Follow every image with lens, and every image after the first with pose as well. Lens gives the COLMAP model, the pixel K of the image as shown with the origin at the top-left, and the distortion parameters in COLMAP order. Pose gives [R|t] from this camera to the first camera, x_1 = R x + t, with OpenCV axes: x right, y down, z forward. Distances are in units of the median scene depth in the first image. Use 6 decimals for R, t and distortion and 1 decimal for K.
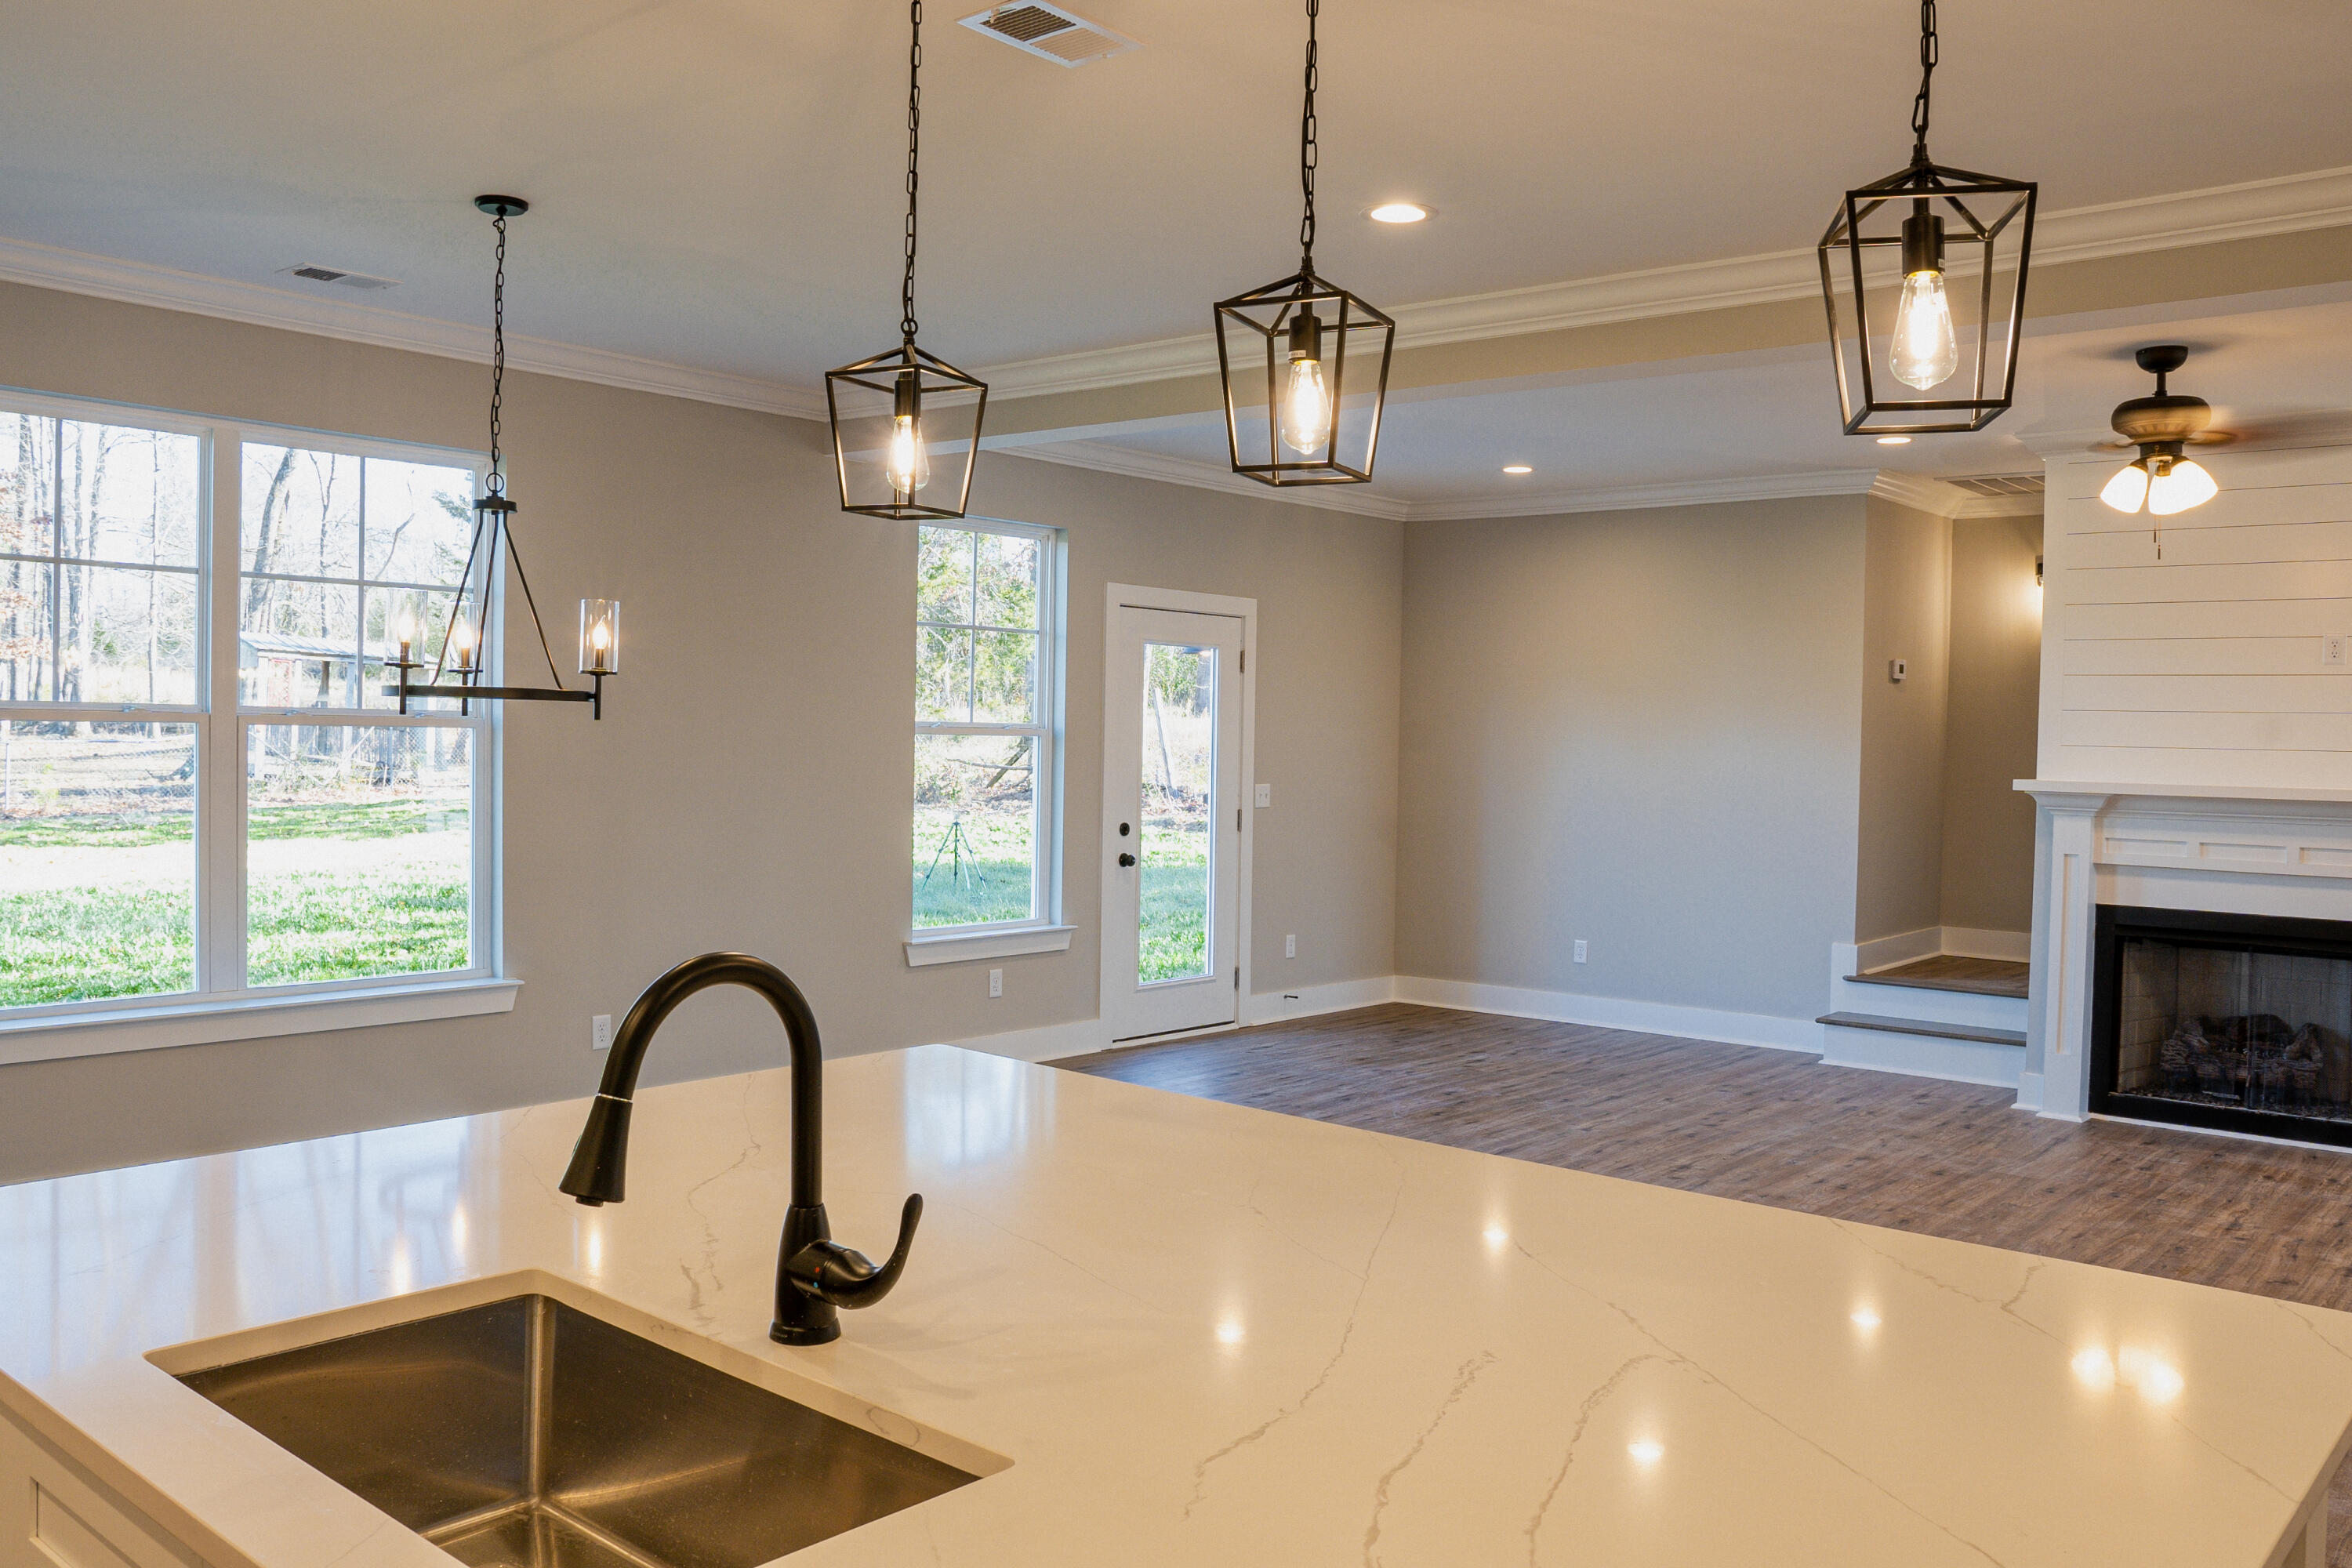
lens RADIAL K [[1861.0, 0, 1176.0], [0, 1861.0, 784.0], [0, 0, 1]] dist [-0.101533, 0.124197]
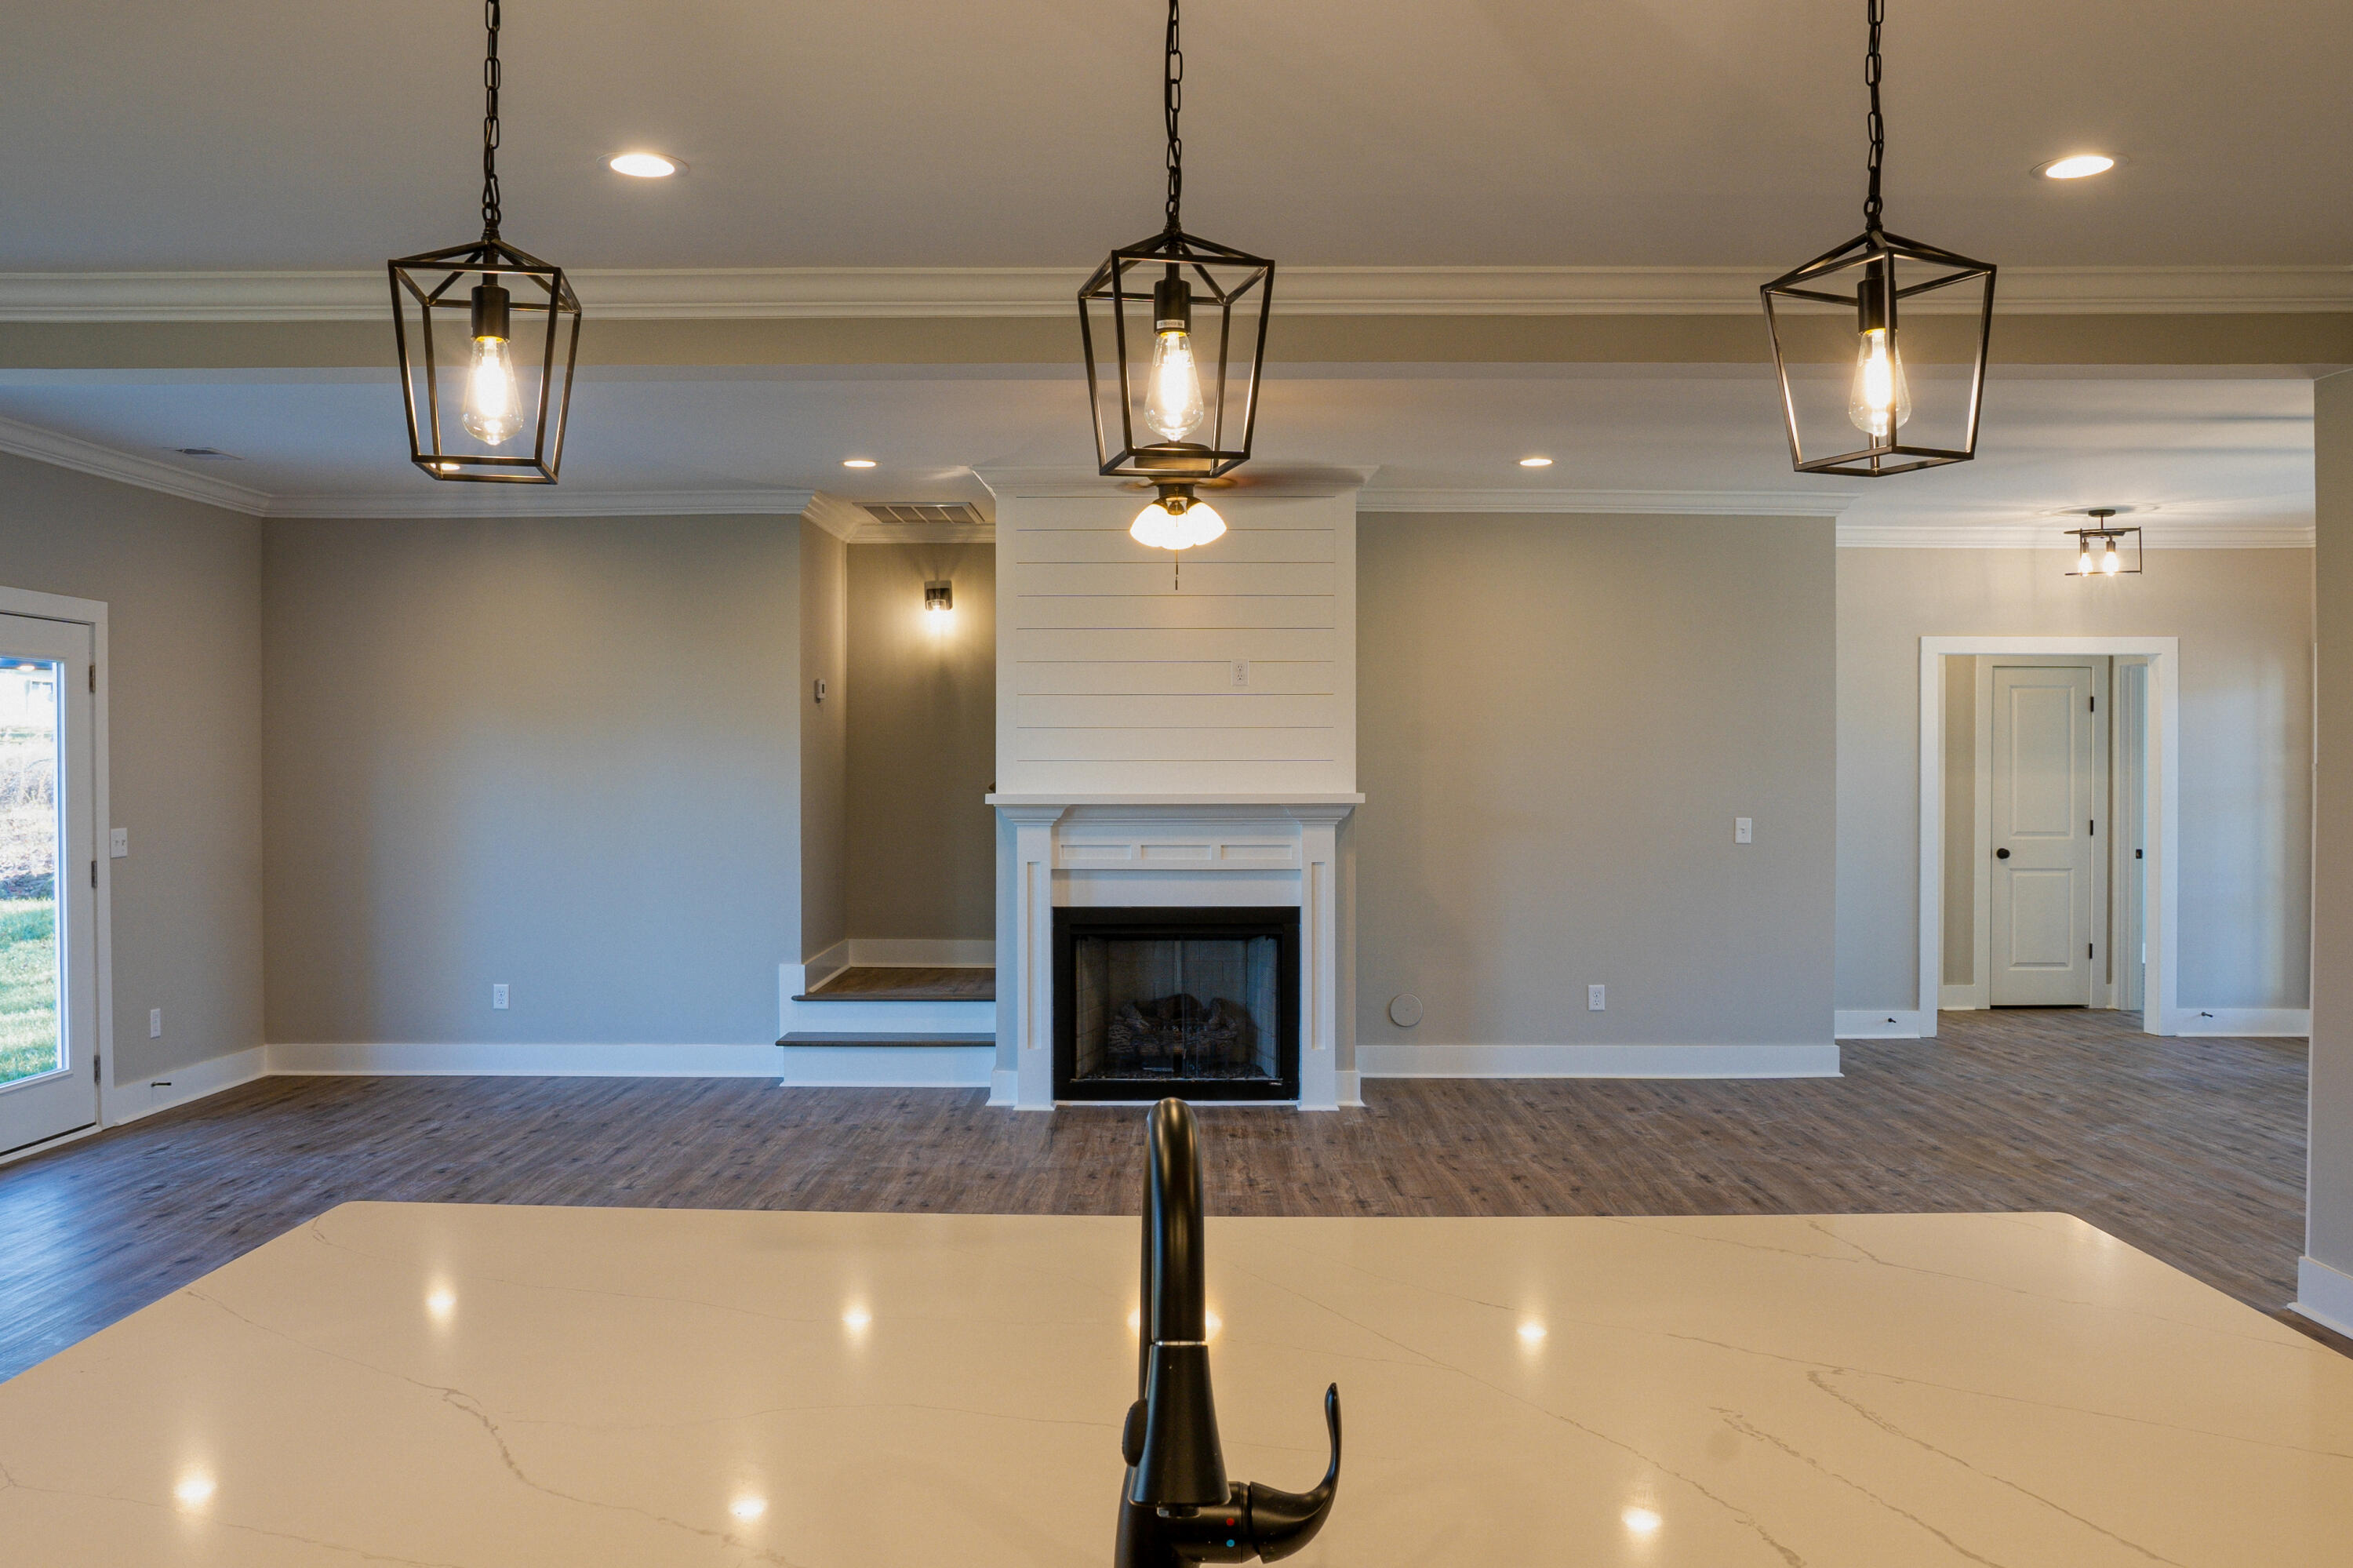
lens RADIAL K [[1884.2, 0, 1176.5], [0, 1884.2, 784.0], [0, 0, 1]] dist [-0.110163, 0.124455]
pose [[0.764731, -0.027543, 0.643760, -0.152713], [0.034662, 0.999398, 0.001583, -0.005939], [-0.643416, 0.021104, 0.765225, 0.102927]]
